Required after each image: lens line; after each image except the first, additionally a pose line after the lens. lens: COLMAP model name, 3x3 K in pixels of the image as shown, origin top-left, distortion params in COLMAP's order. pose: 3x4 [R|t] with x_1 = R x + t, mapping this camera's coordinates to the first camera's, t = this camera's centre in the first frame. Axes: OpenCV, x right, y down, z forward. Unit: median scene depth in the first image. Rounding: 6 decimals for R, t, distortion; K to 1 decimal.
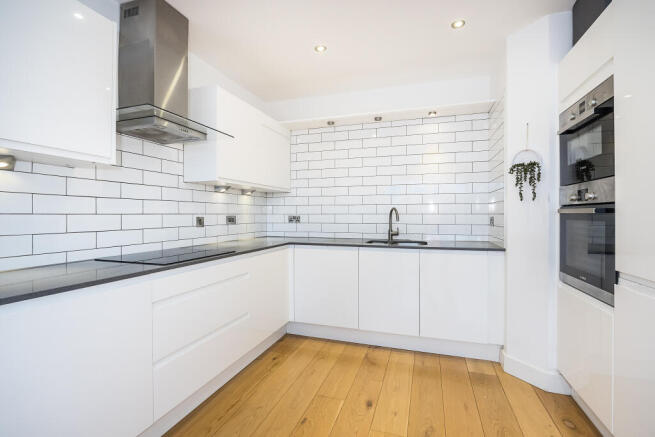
lens RADIAL K [[307.9, 0, 324.3], [0, 307.9, 216.6], [0, 0, 1]] dist [-0.001572, 0.000314]
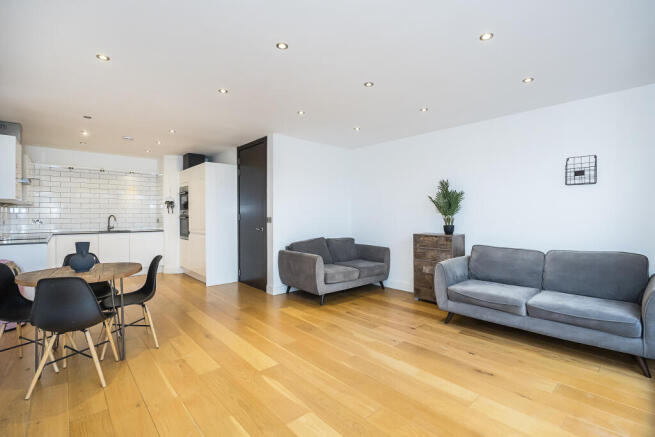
lens RADIAL K [[307.9, 0, 327.2], [0, 307.9, 217.2], [0, 0, 1]] dist [-0.001572, 0.000314]
pose [[0.524171, -0.005727, 0.851594, -0.796651], [0.007601, 0.999969, 0.002046, -0.007006], [-0.851579, 0.005400, 0.524199, -1.362541]]
